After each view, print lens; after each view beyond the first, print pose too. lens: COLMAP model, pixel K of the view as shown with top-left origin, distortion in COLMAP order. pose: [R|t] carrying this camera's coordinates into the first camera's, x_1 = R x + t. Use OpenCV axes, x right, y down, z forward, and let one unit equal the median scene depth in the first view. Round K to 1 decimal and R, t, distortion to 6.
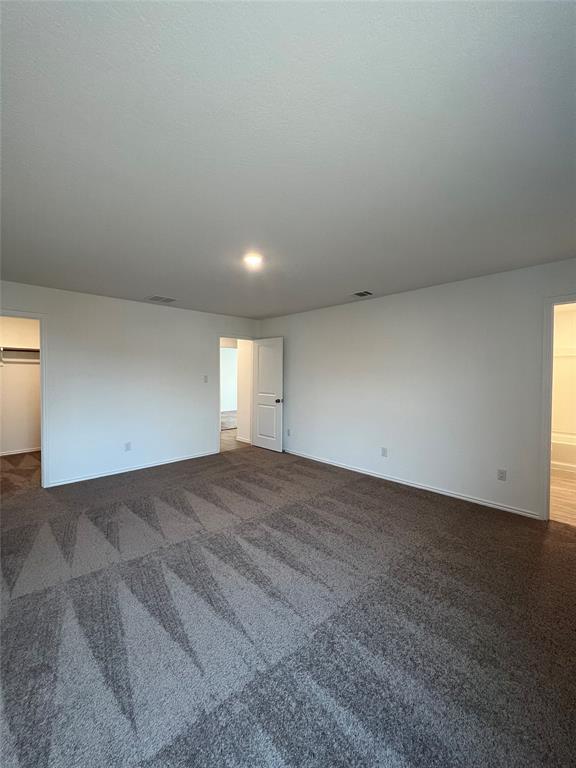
lens RADIAL K [[306.0, 0, 288.7], [0, 306.0, 380.5], [0, 0, 1]] dist [-0.000239, 0.000043]
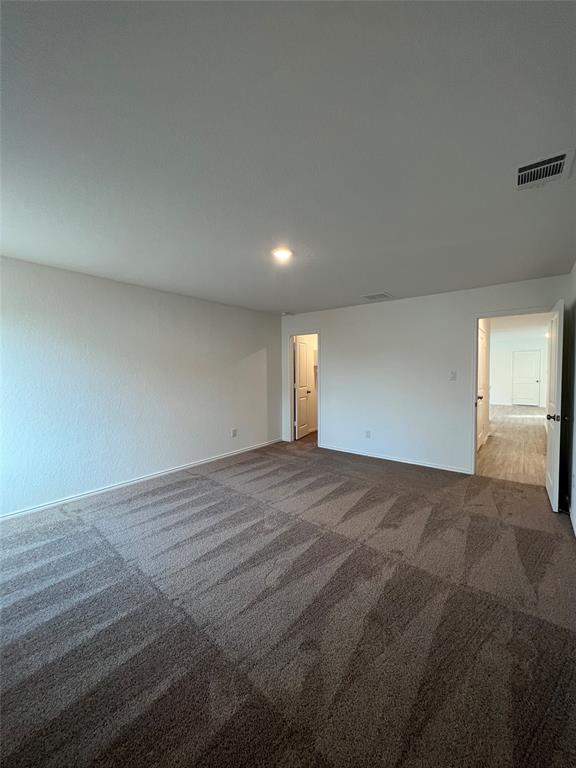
lens RADIAL K [[306.0, 0, 288.7], [0, 306.0, 380.5], [0, 0, 1]] dist [-0.000239, 0.000043]
pose [[0.136080, 0.028463, -0.990289, 0.741009], [-0.015775, 0.999523, 0.026560, -0.011108], [0.990572, 0.012008, 0.136465, 0.750603]]
